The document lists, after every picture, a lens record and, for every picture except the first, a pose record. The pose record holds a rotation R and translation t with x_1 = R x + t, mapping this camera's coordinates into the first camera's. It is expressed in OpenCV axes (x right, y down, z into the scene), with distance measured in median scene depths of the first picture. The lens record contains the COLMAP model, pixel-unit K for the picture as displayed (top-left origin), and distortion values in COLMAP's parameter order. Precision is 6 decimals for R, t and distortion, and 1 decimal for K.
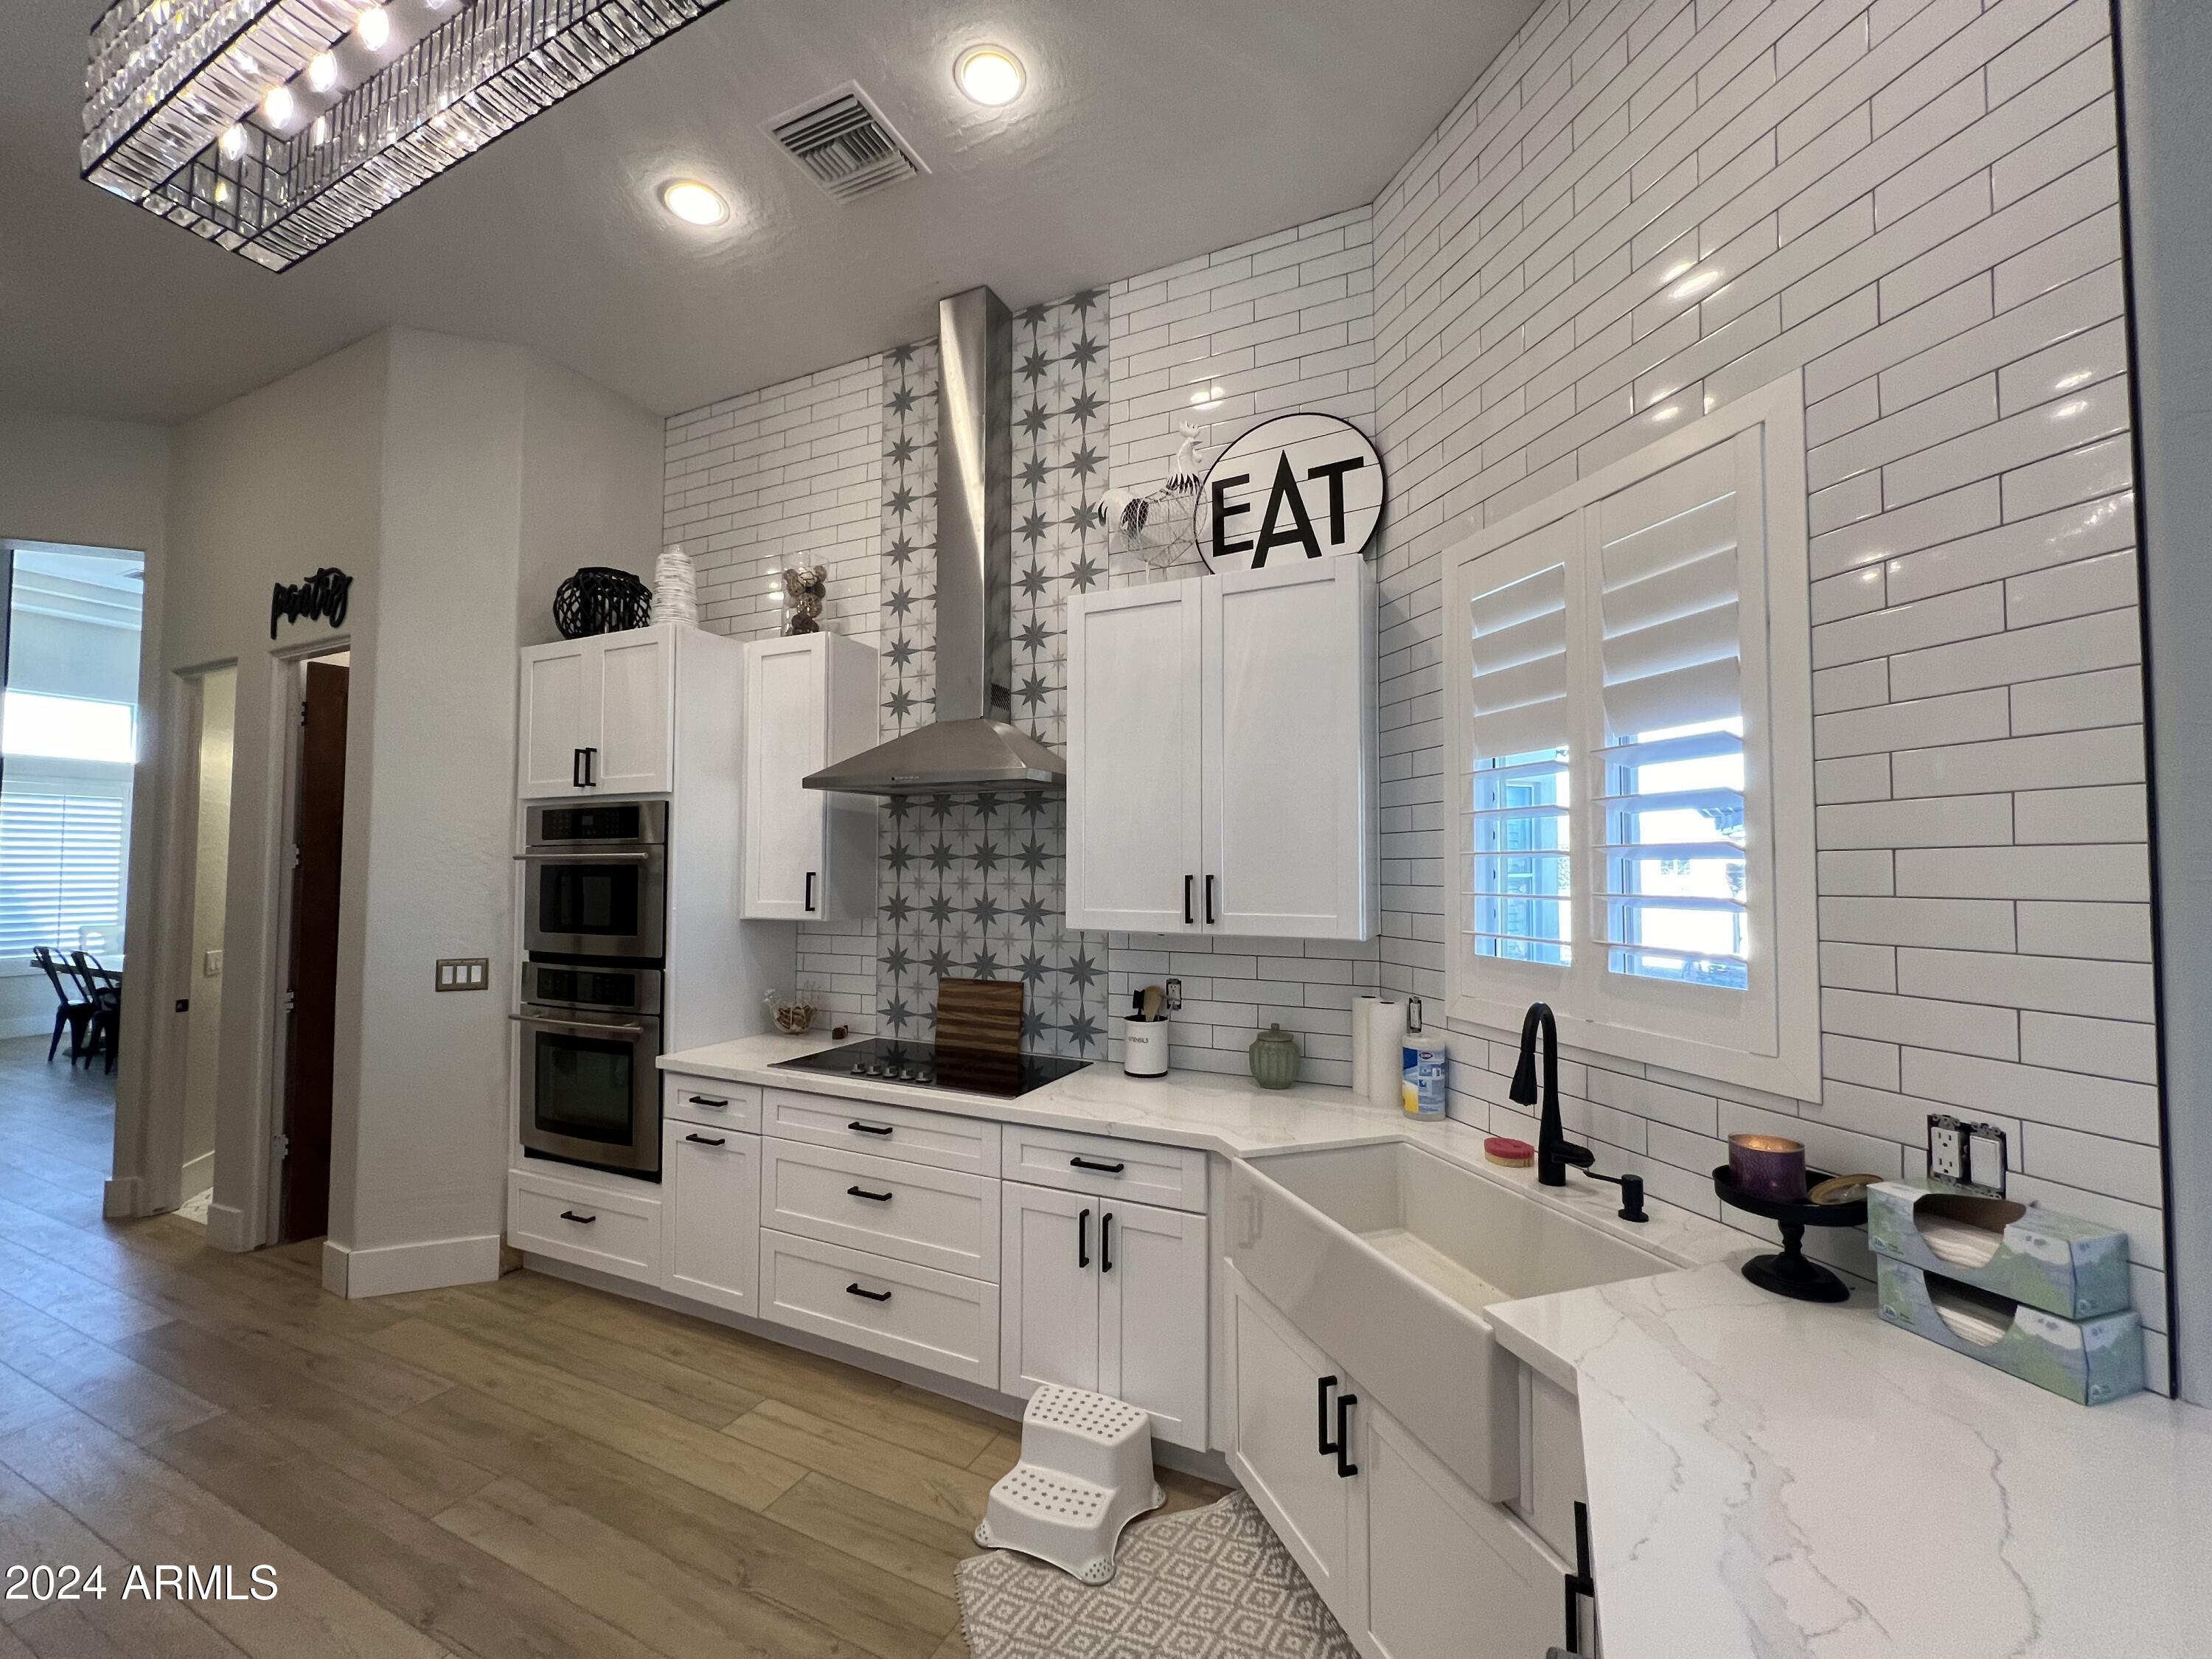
lens RADIAL K [[888.5, 0, 1105.3], [0, 888.5, 830.7], [0, 0, 1]] dist [-0.001484, 0.000655]
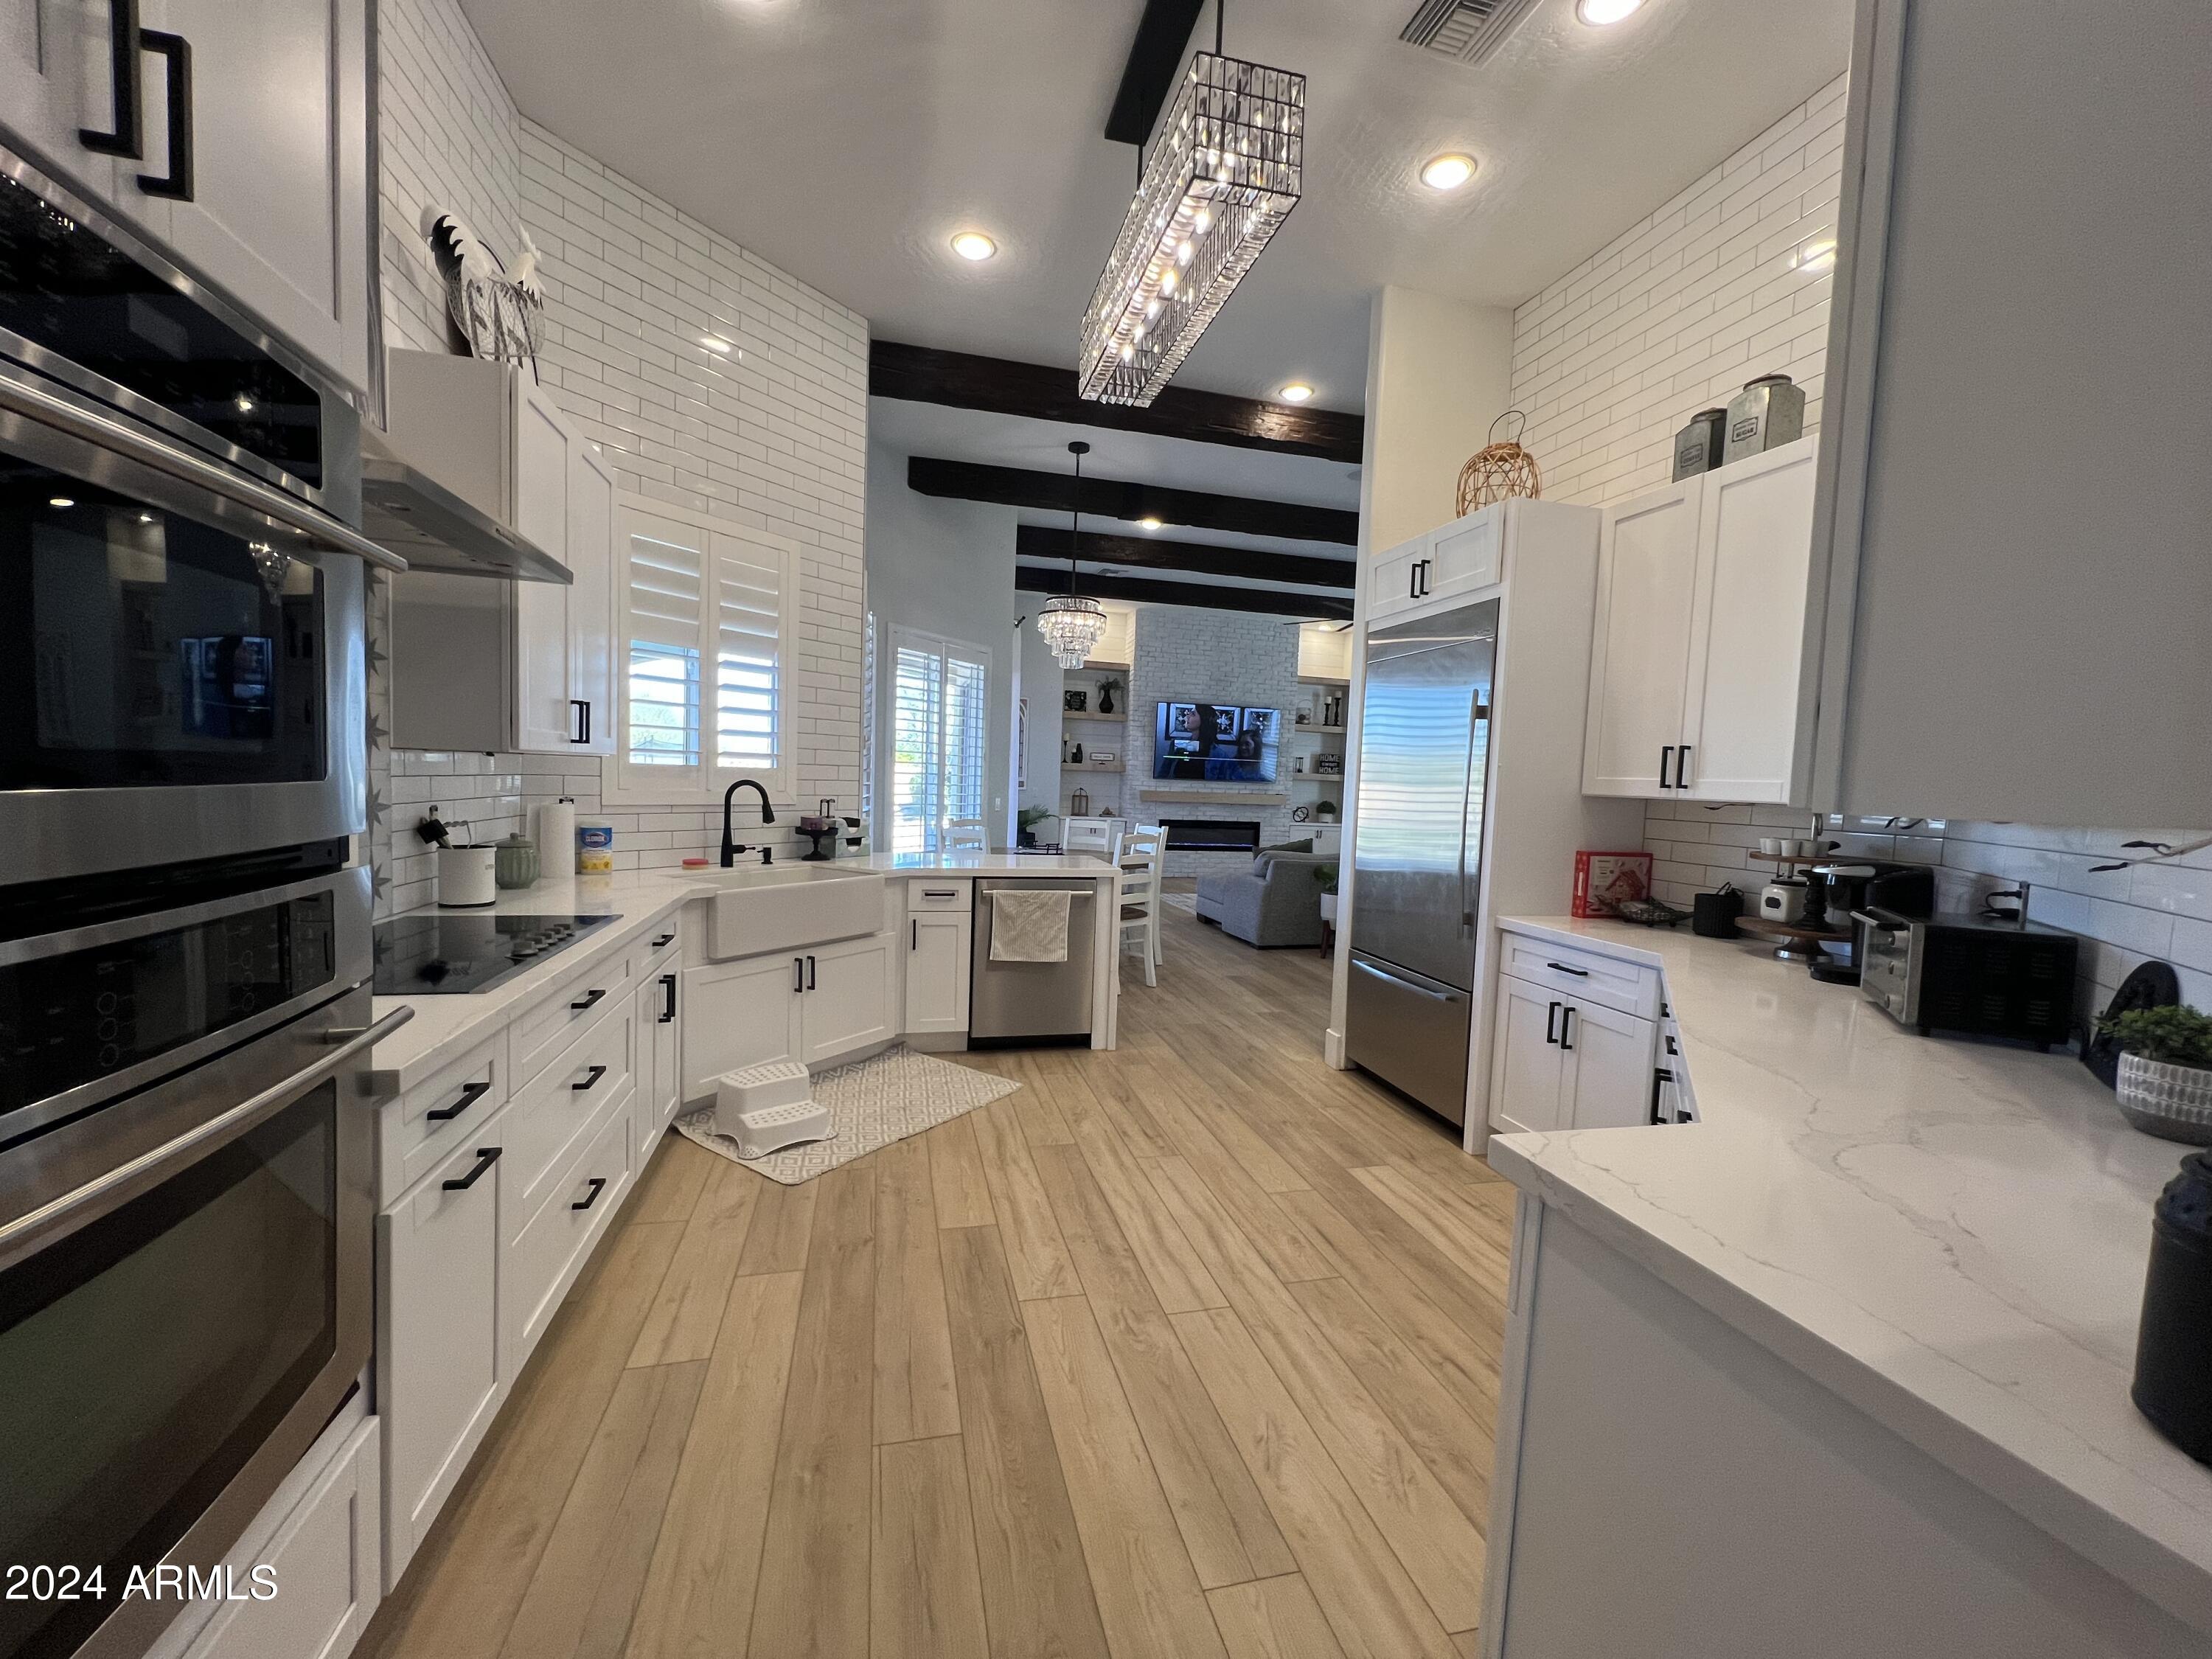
lens RADIAL K [[888.5, 0, 1106.3], [0, 888.5, 833.8], [0, 0, 1]] dist [-0.001484, 0.000655]
pose [[-0.637965, -0.076087, 0.766297, -1.189944], [-0.073497, 0.996580, 0.037765, 0.124418], [-0.766550, -0.032228, -0.641375, 1.186349]]
